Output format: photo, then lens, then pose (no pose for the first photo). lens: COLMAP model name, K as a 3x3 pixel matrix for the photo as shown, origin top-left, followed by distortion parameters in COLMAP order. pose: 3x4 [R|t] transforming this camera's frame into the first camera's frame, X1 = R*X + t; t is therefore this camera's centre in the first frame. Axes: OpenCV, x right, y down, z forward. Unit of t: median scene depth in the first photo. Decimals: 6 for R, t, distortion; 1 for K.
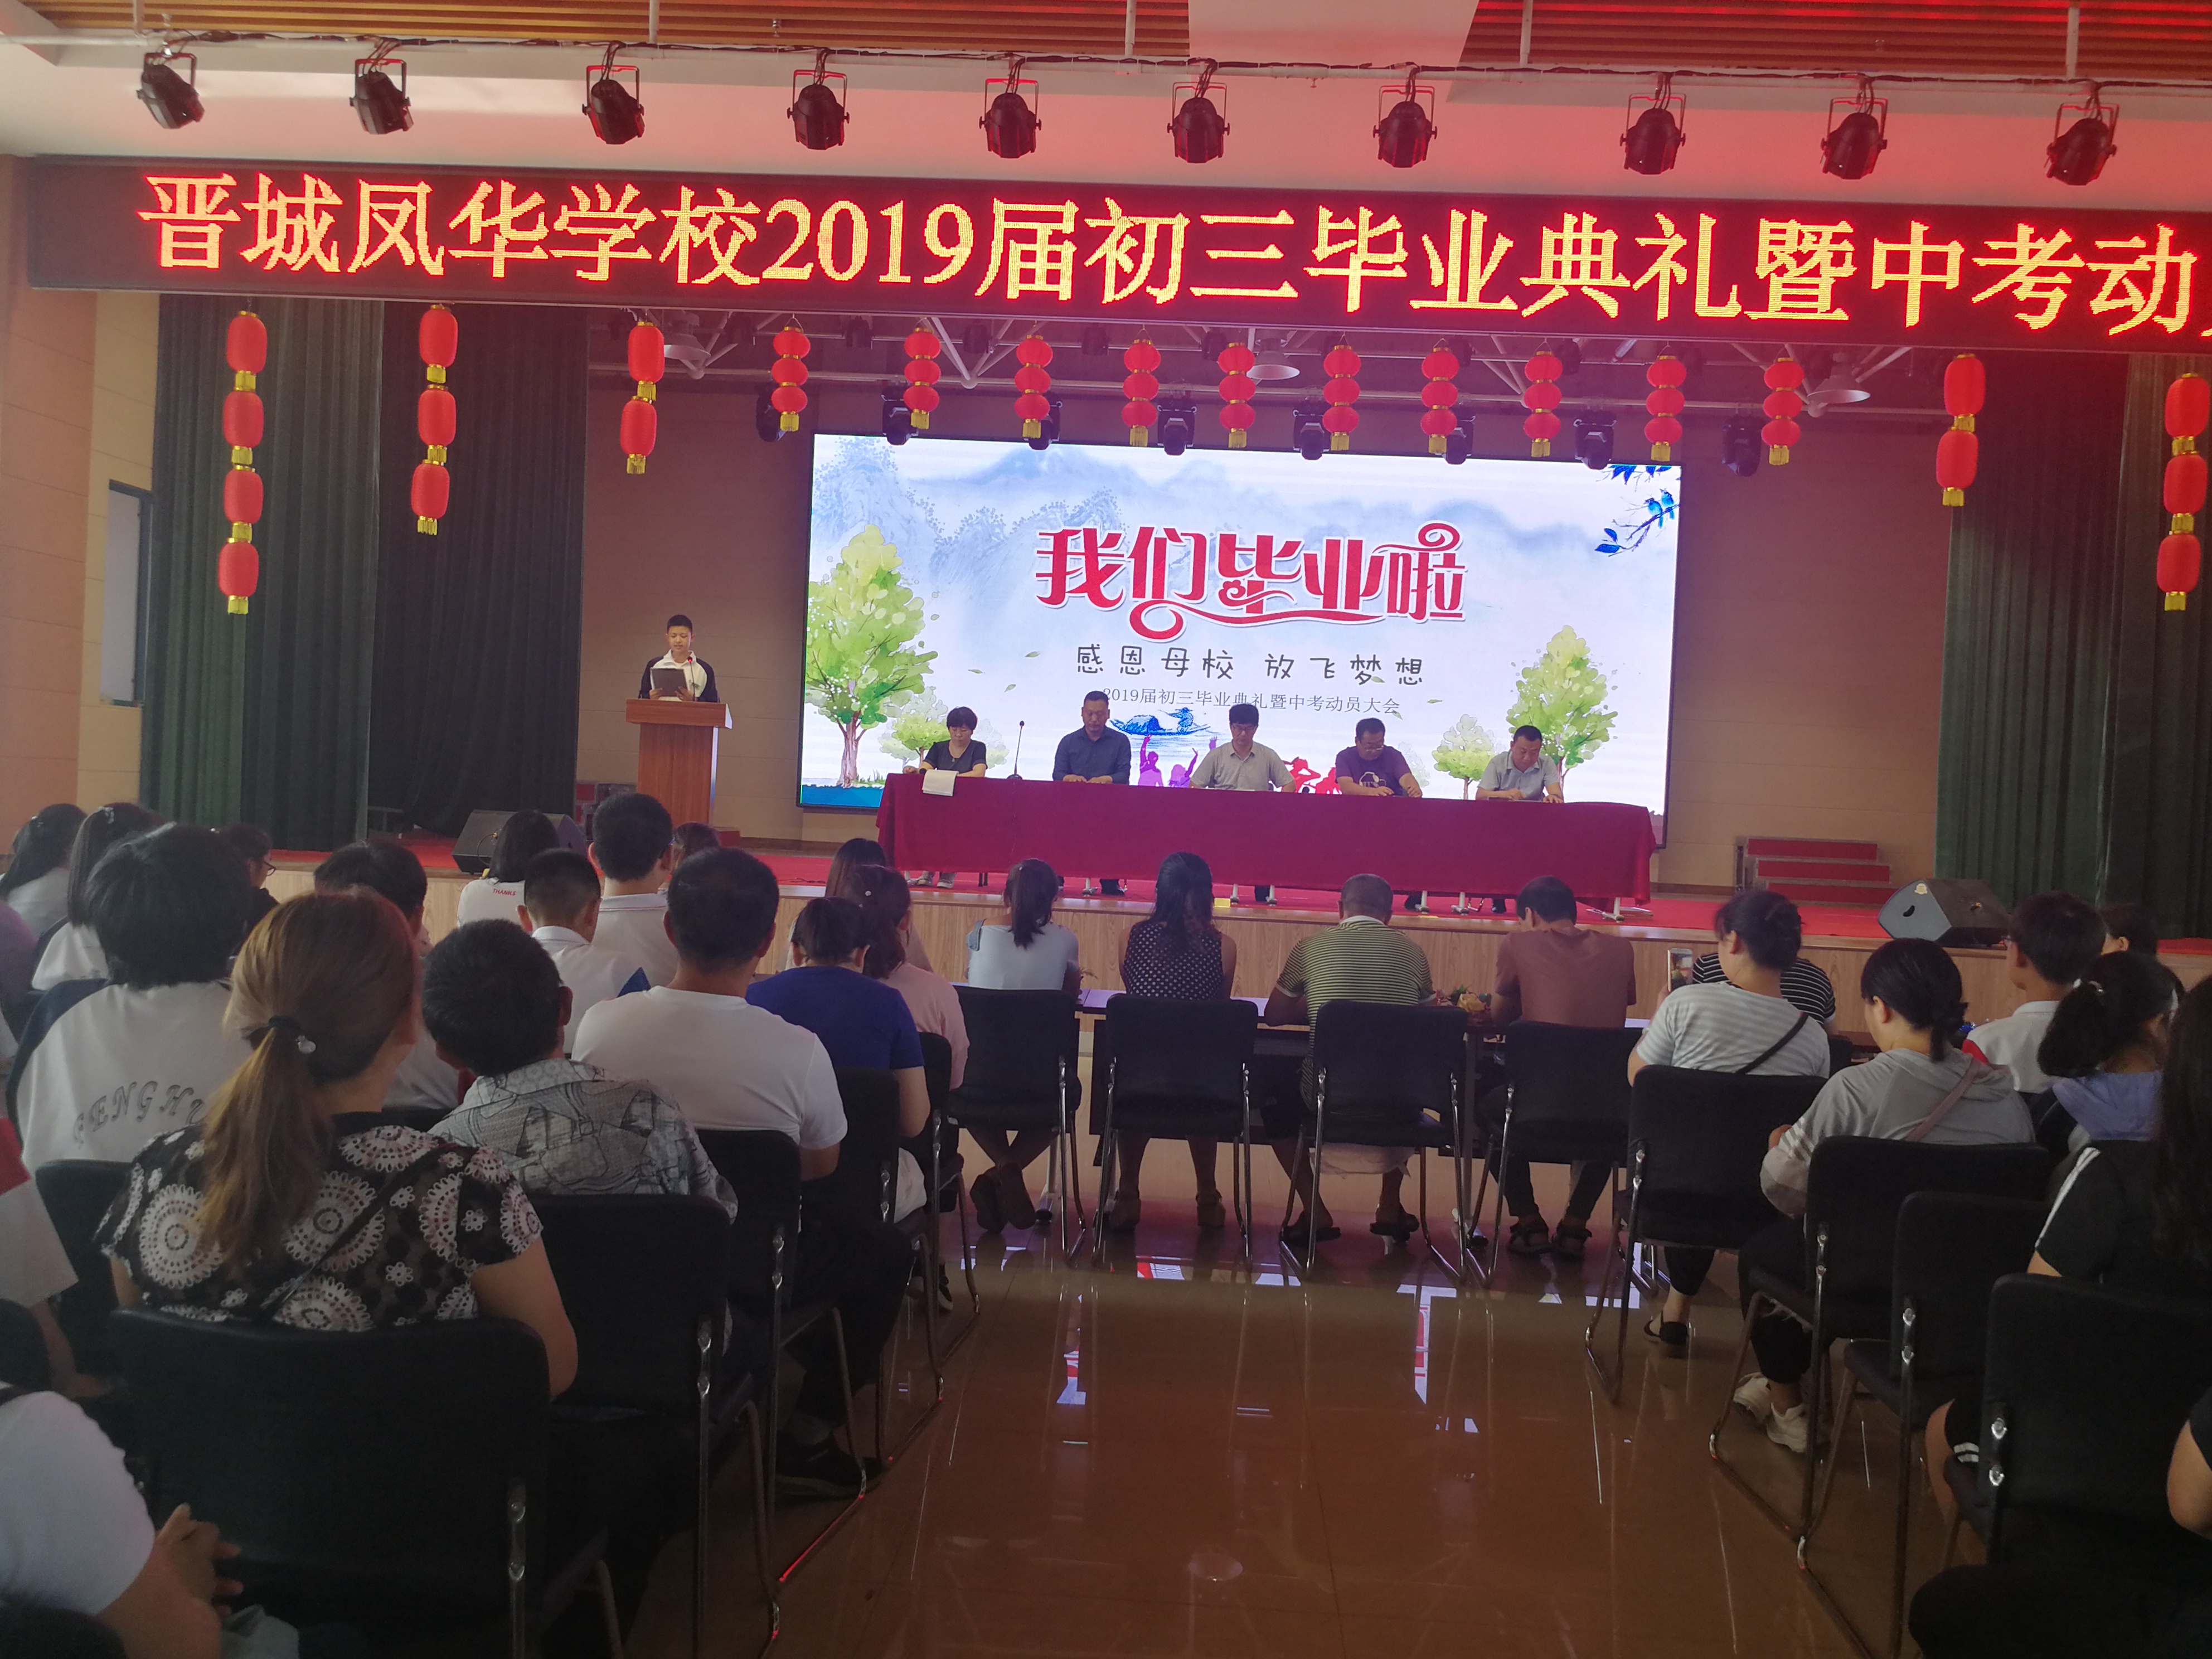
lens RADIAL K [[1747.2, 0, 1106.0], [0, 1747.2, 829.5], [0, 0, 1]] dist [0.000289, -0.010726]
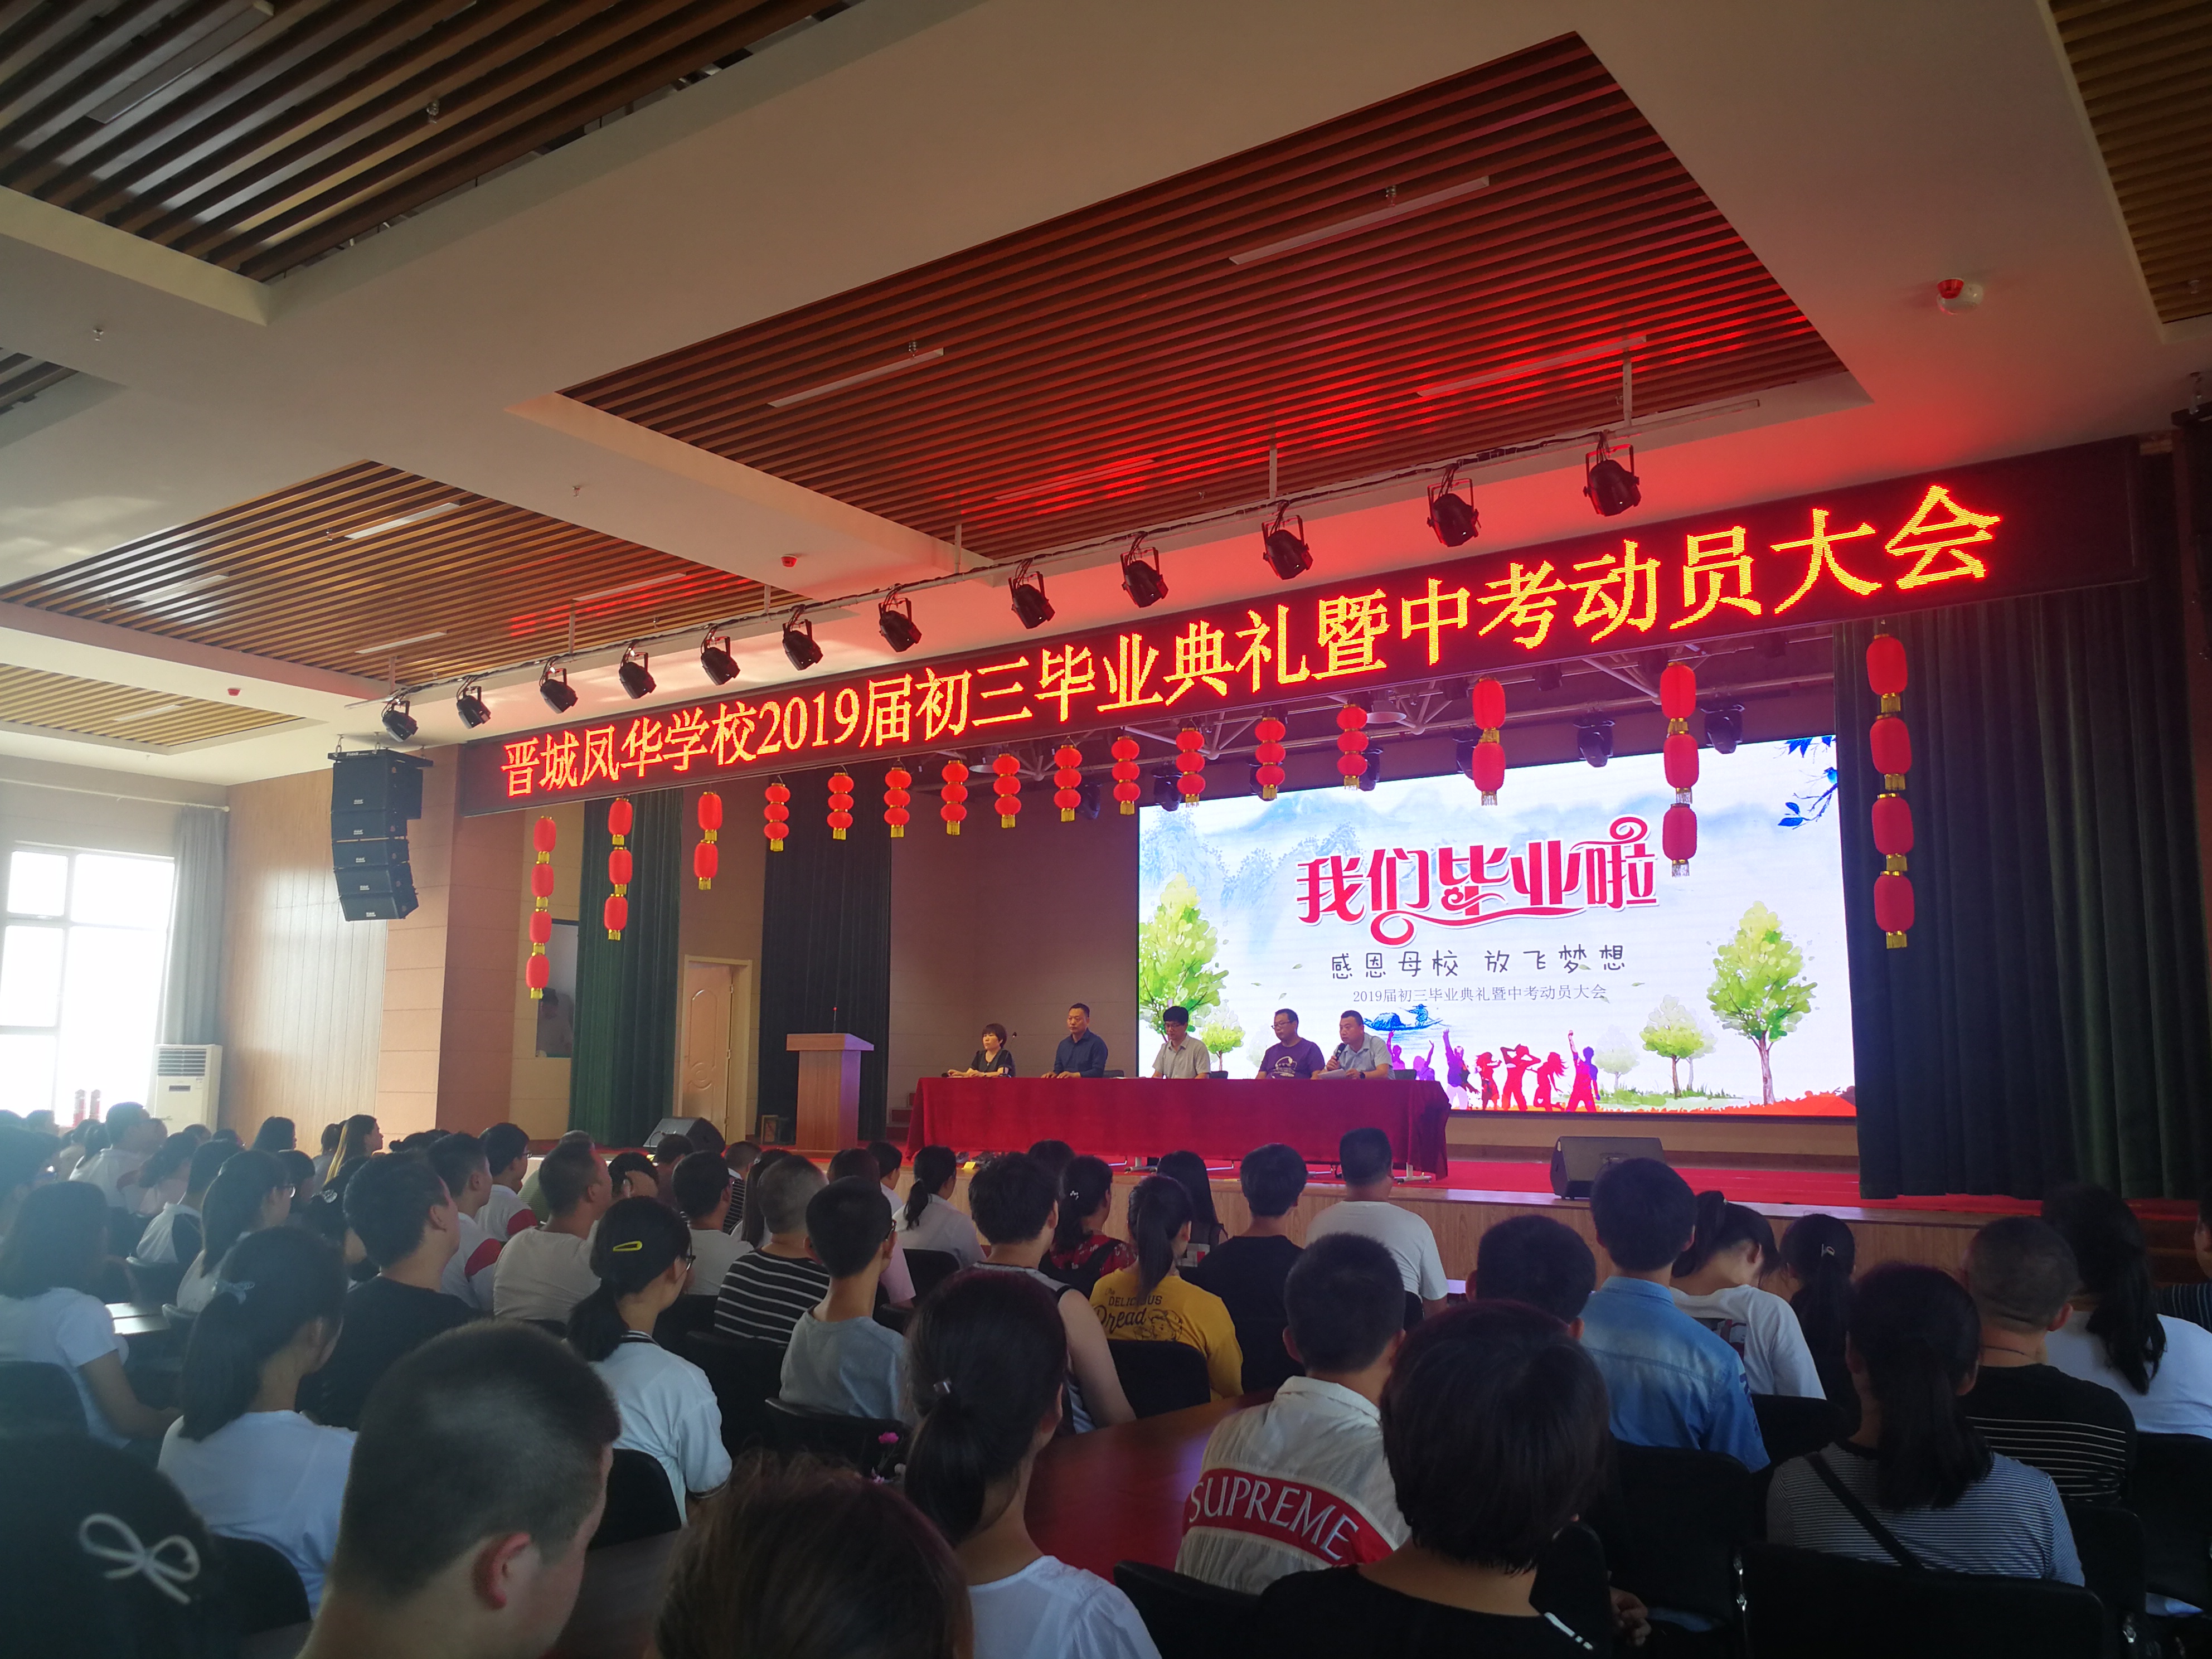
lens RADIAL K [[1711.6, 0, 1106.0], [0, 1711.6, 829.5], [0, 0, 1]] dist [0.028647, -0.010656]
pose [[0.838544, -0.117062, -0.532110, 0.839308], [0.022228, 0.983183, -0.181267, 0.025982], [0.544381, 0.140173, 0.827044, -0.062006]]
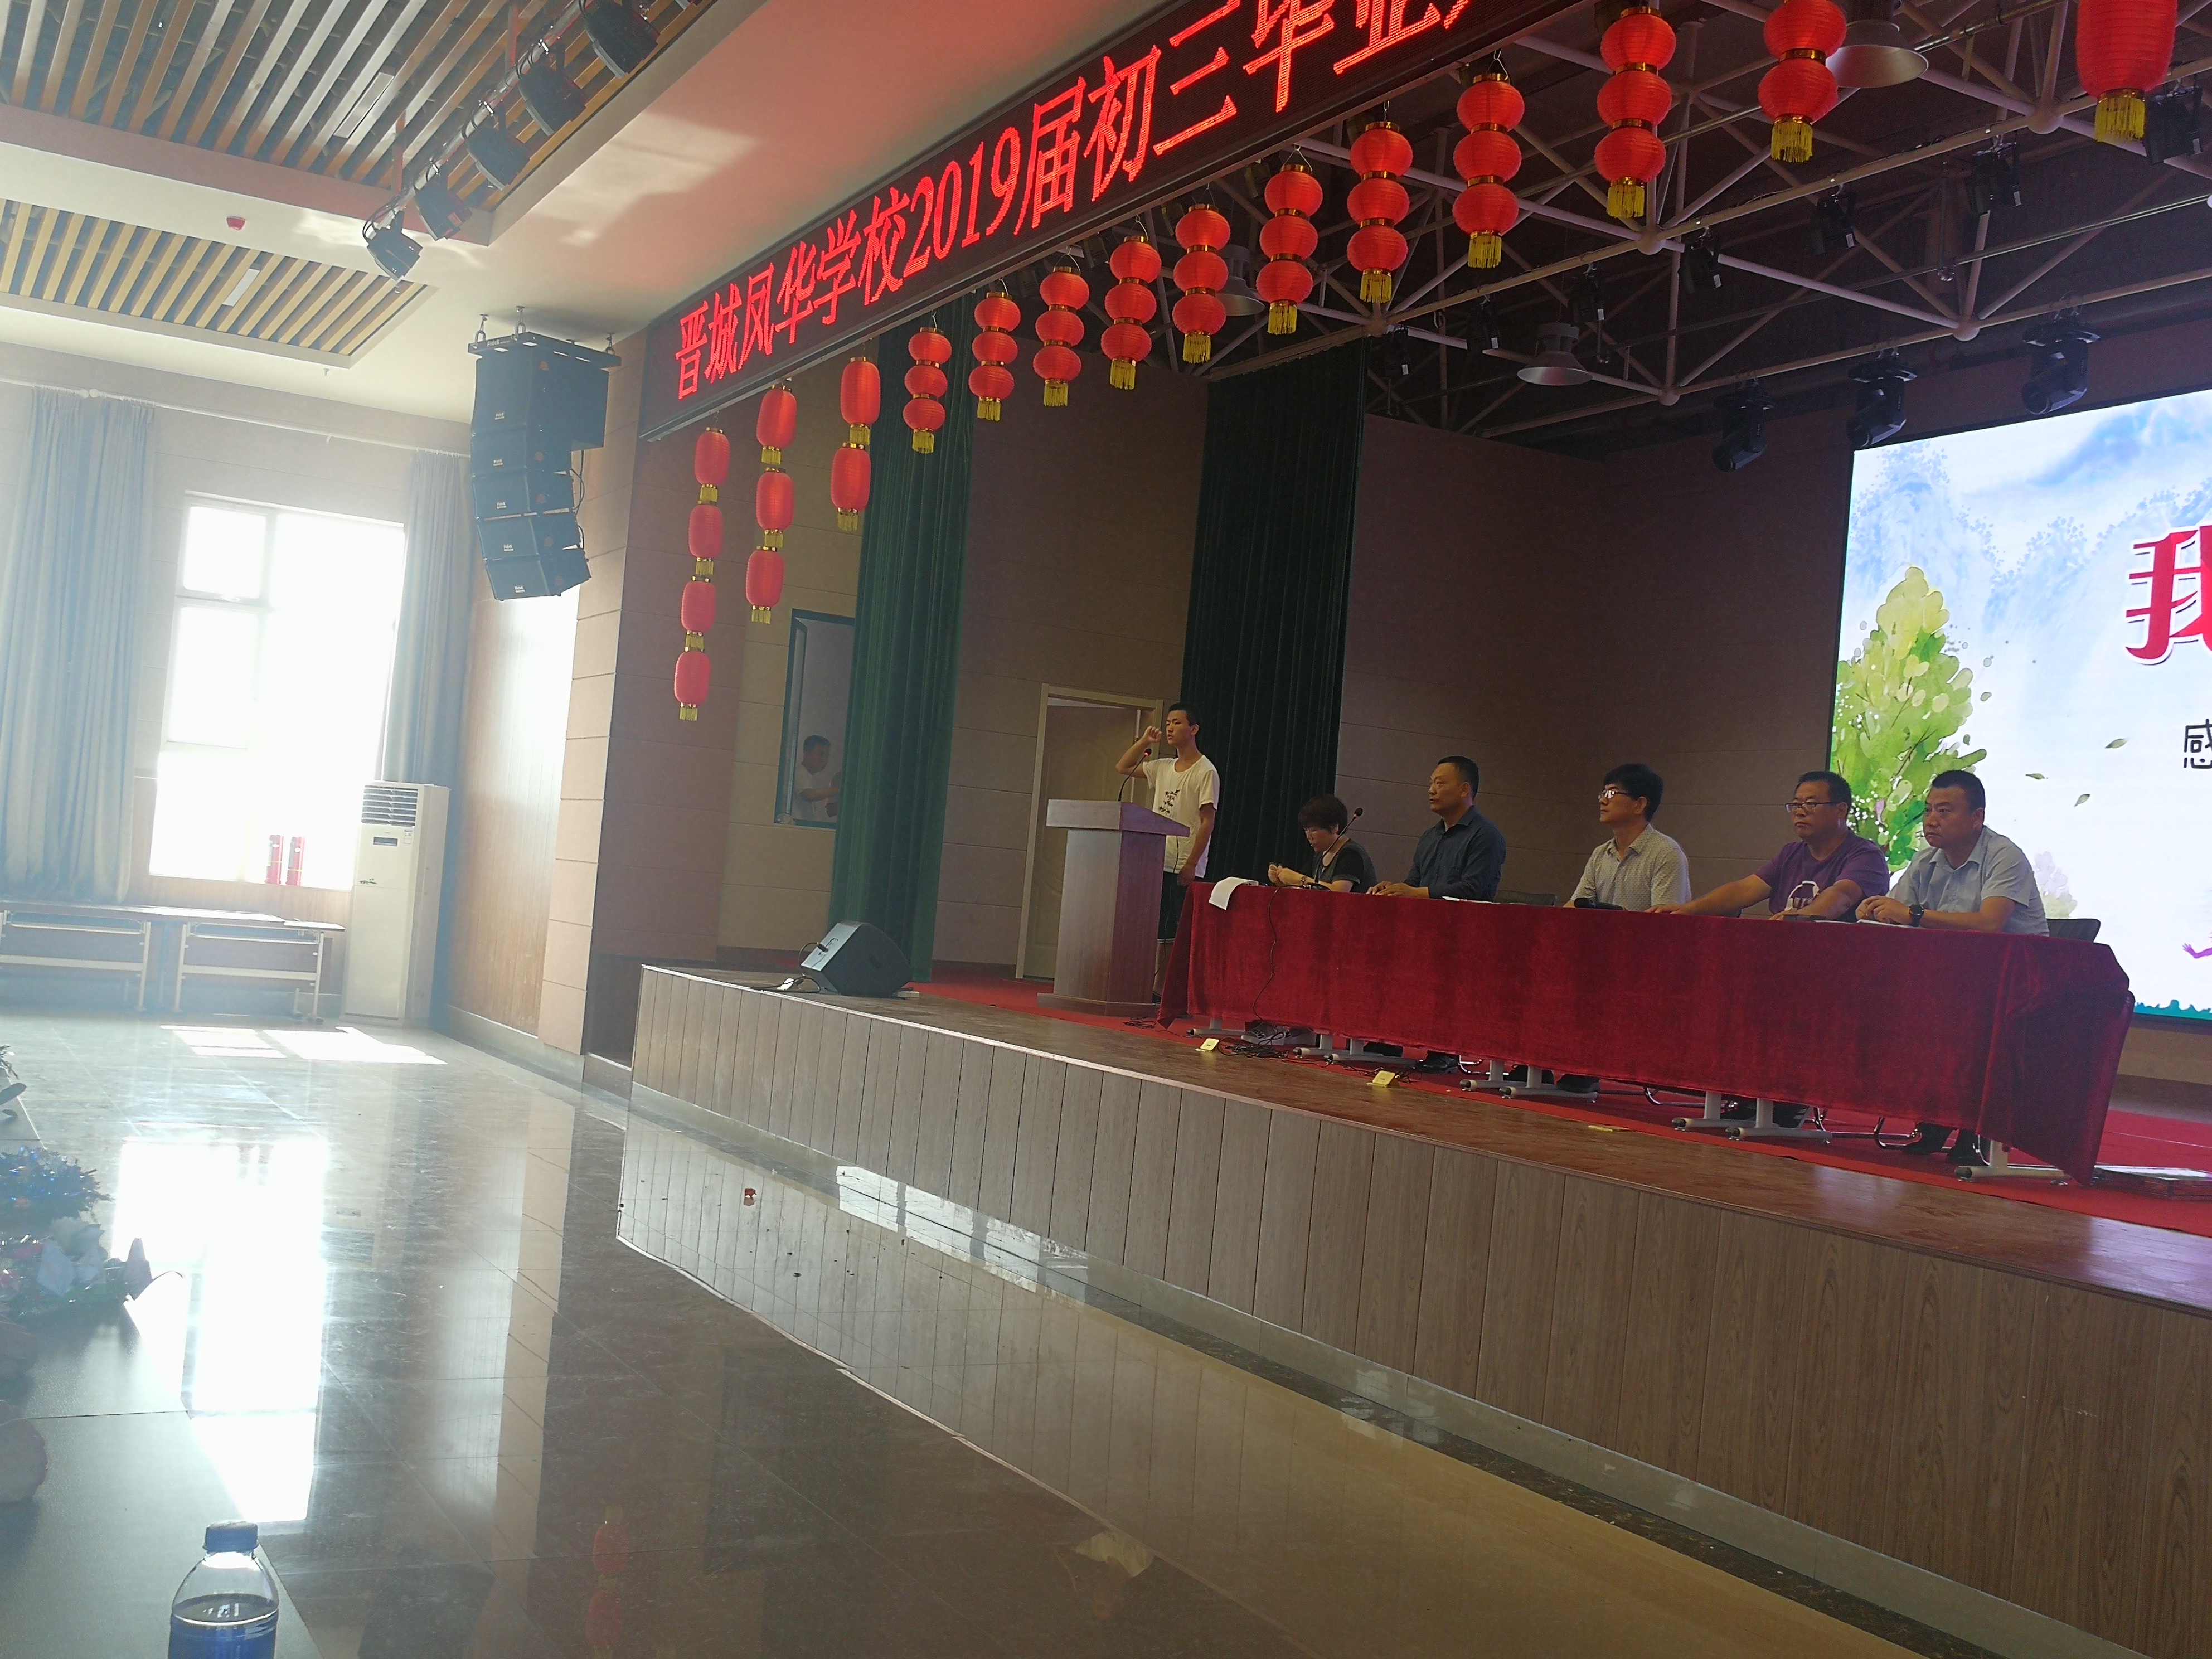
lens RADIAL K [[2255.5, 0, 1106.0], [0, 2255.5, 829.5], [0, 0, 1]] dist [-0.015360, 0.018095]
pose [[0.522573, -0.028510, -0.852118, 0.775456], [-0.076249, 0.993873, -0.080013, 0.031616], [0.849178, 0.106786, 0.517198, 0.539399]]
